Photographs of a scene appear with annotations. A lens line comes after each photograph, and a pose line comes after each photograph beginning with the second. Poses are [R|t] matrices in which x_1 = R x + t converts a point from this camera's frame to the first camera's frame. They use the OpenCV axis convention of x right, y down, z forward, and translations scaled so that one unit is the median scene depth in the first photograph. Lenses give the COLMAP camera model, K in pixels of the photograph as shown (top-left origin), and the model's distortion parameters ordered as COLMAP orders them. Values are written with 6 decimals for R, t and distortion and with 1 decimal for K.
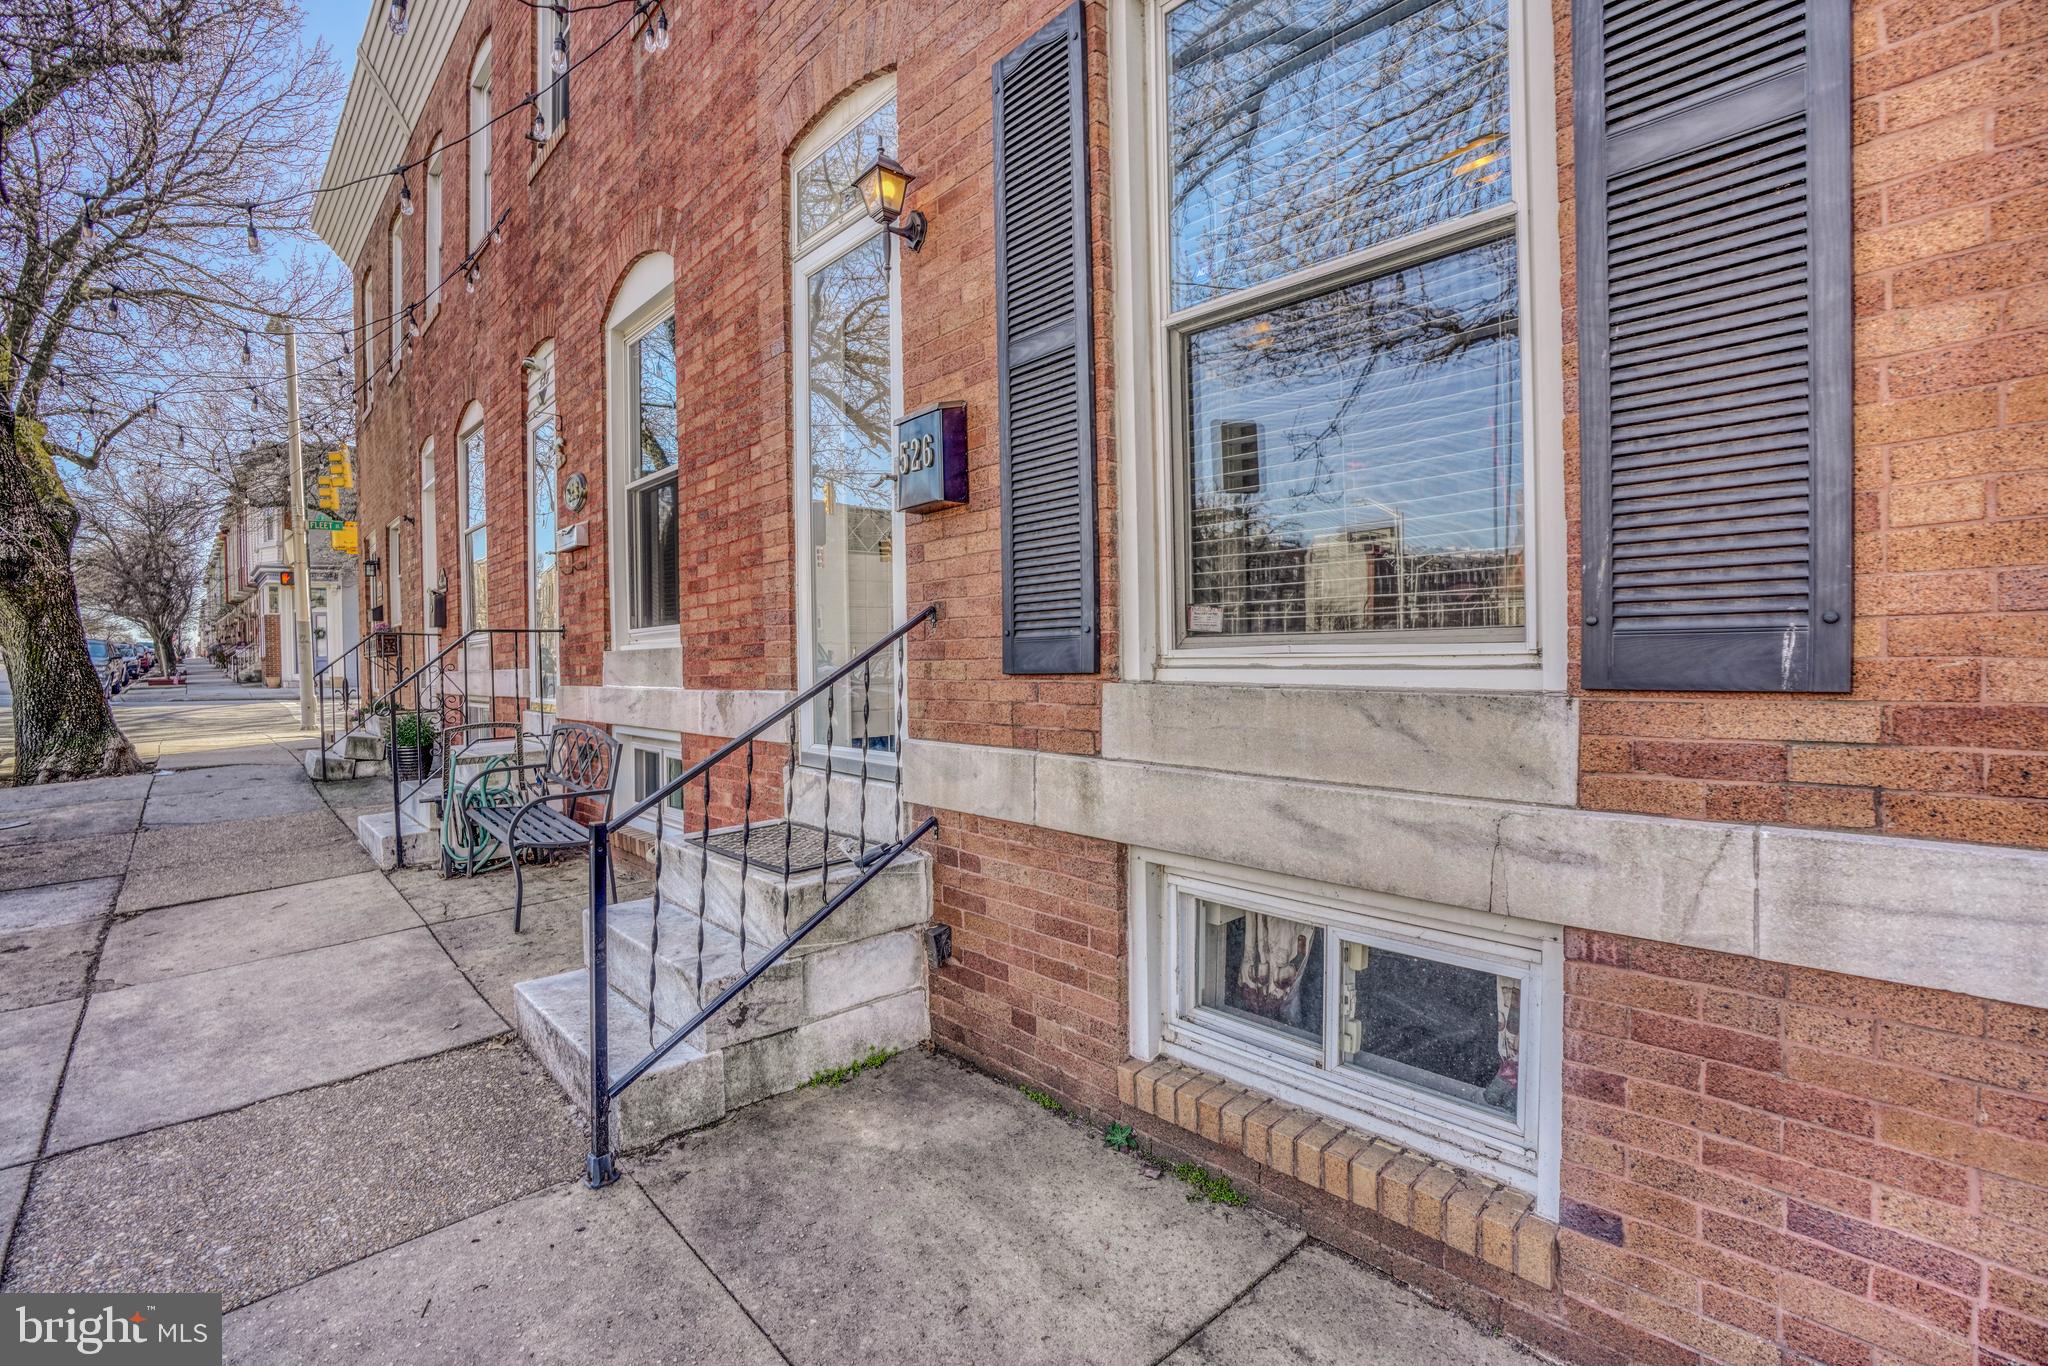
lens RADIAL K [[945.9, 0, 1006.9], [0, 945.9, 676.0], [0, 0, 1]] dist [-0.070276, 0.026652]
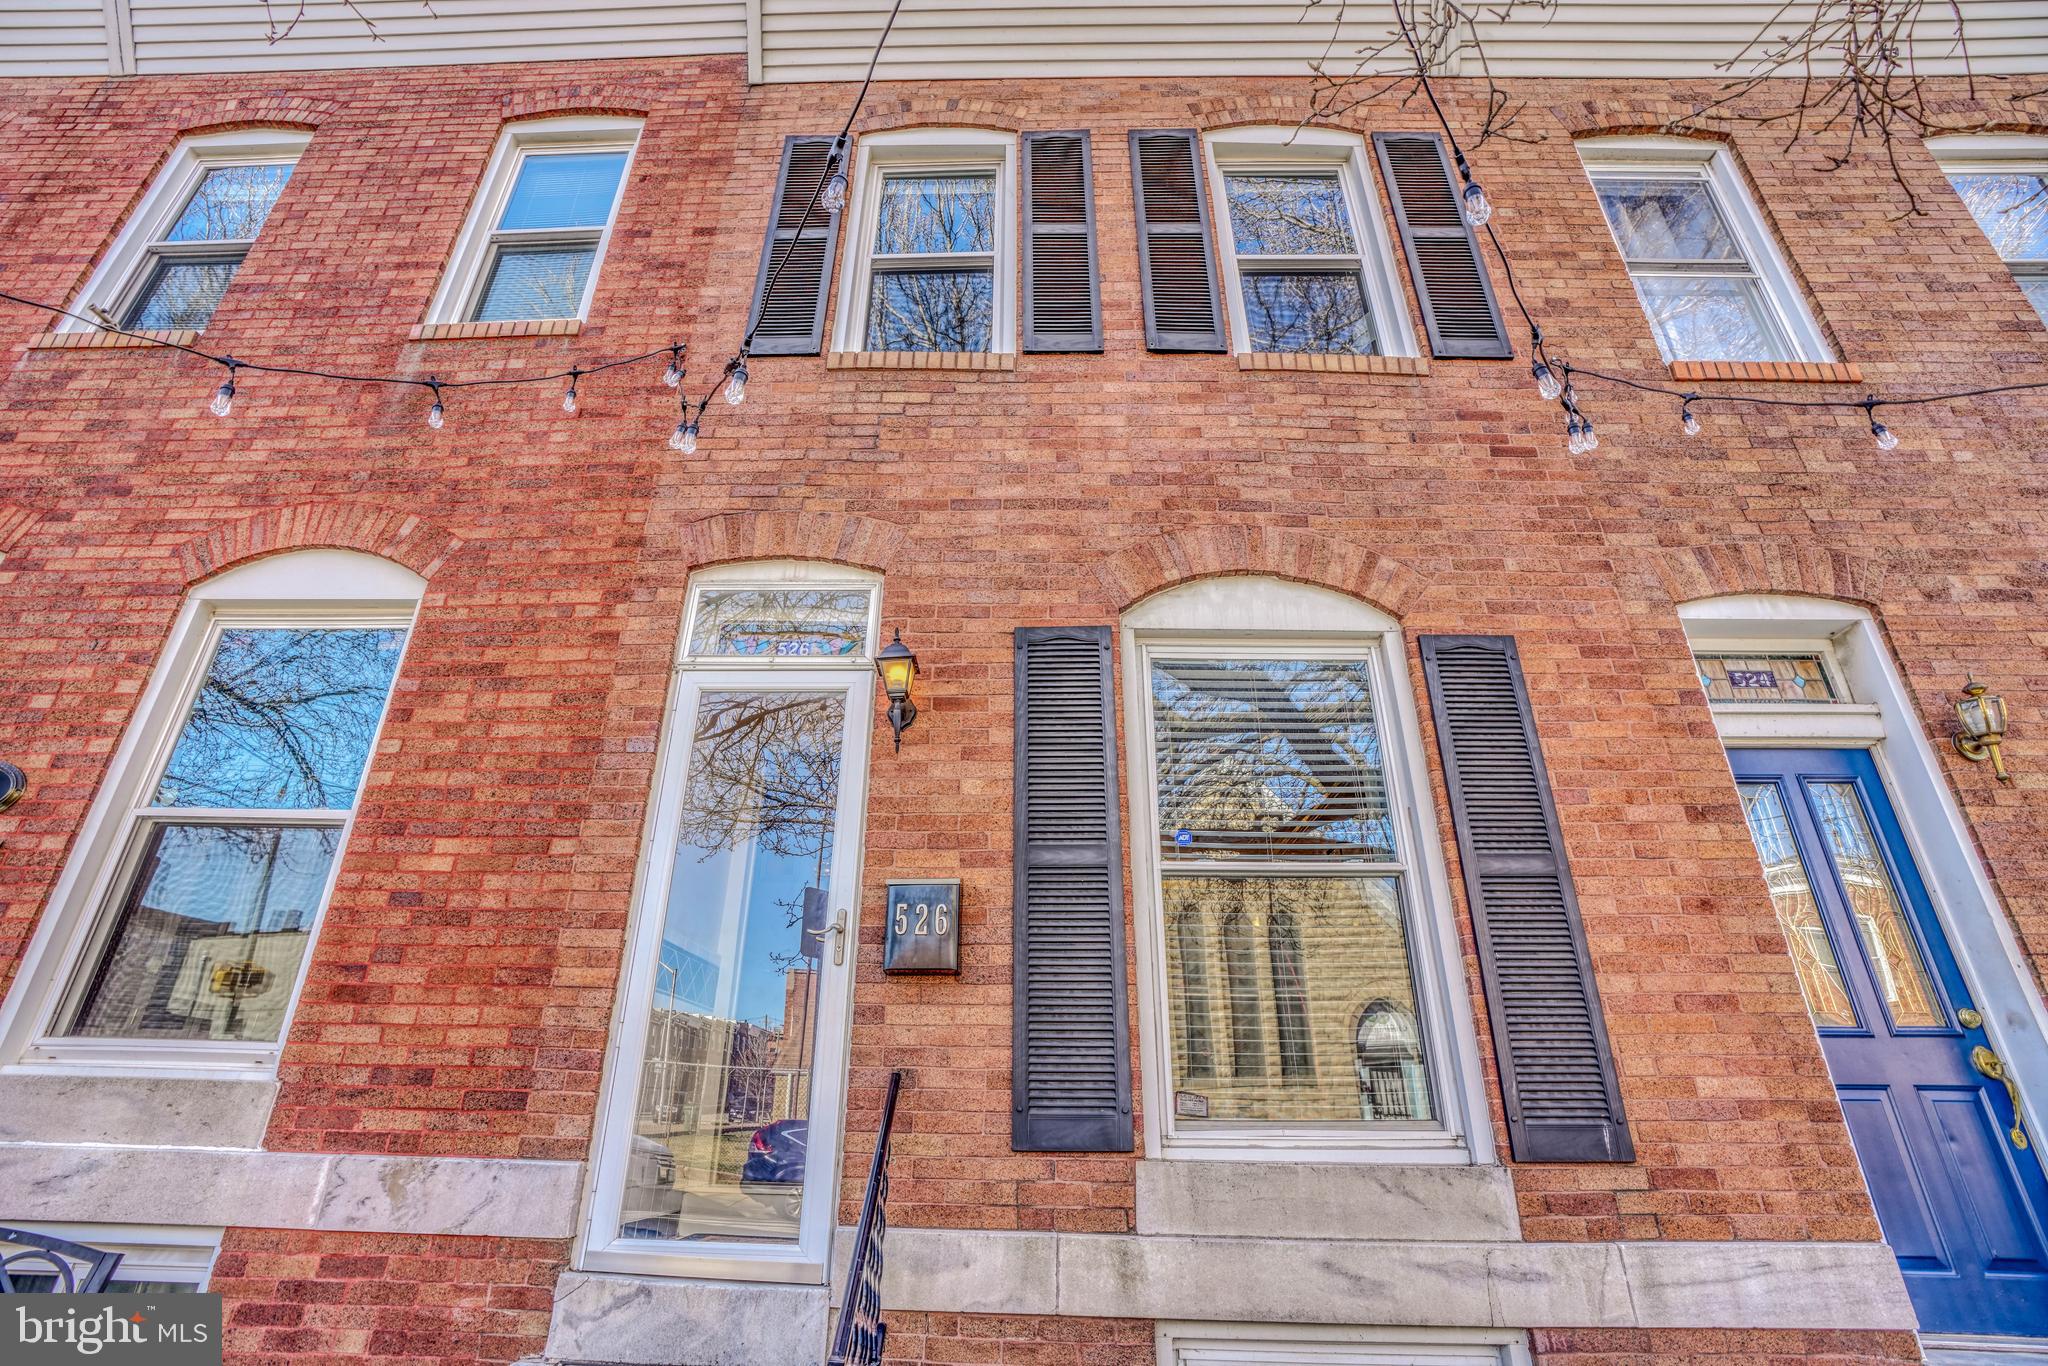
lens RADIAL K [[945.9, 0, 1006.9], [0, 945.9, 676.0], [0, 0, 1]] dist [-0.070276, 0.026652]
pose [[0.685143, 0.344590, 0.641746, -1.054722], [-0.014344, 0.887236, -0.461093, 0.007928], [-0.728268, 0.306710, 0.612826, 0.275570]]
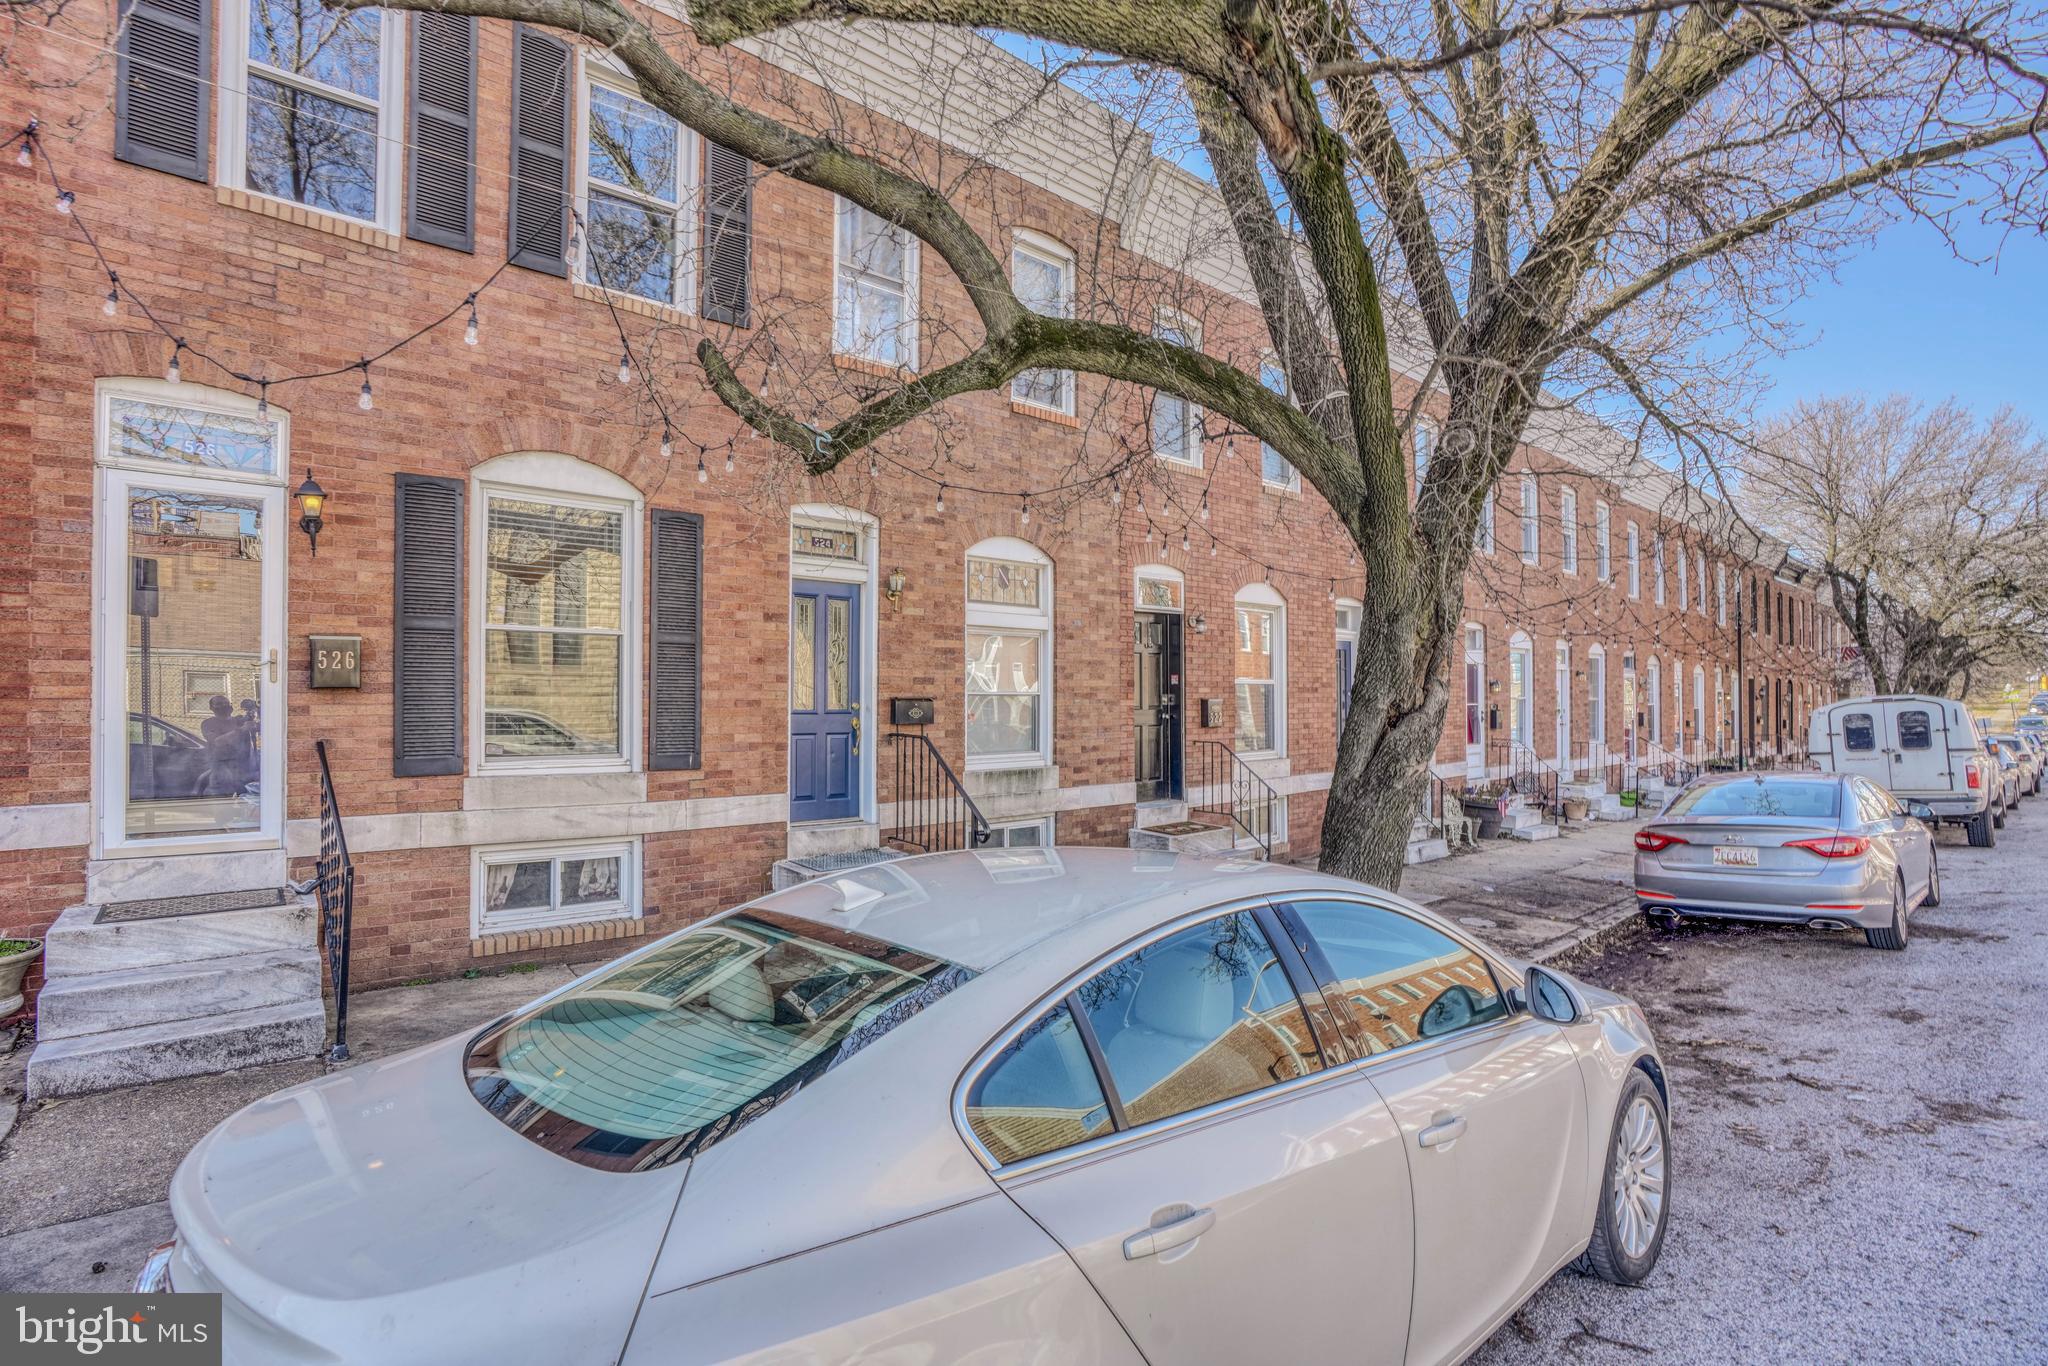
lens RADIAL K [[953.4, 0, 1007.6], [0, 953.4, 682.1], [0, 0, 1]] dist [-0.067148, 0.028164]
pose [[0.033893, 0.037642, 0.998716, -2.446090], [0.017203, 0.999120, -0.038241, -0.133760], [-0.999277, 0.018477, 0.033215, -0.474479]]
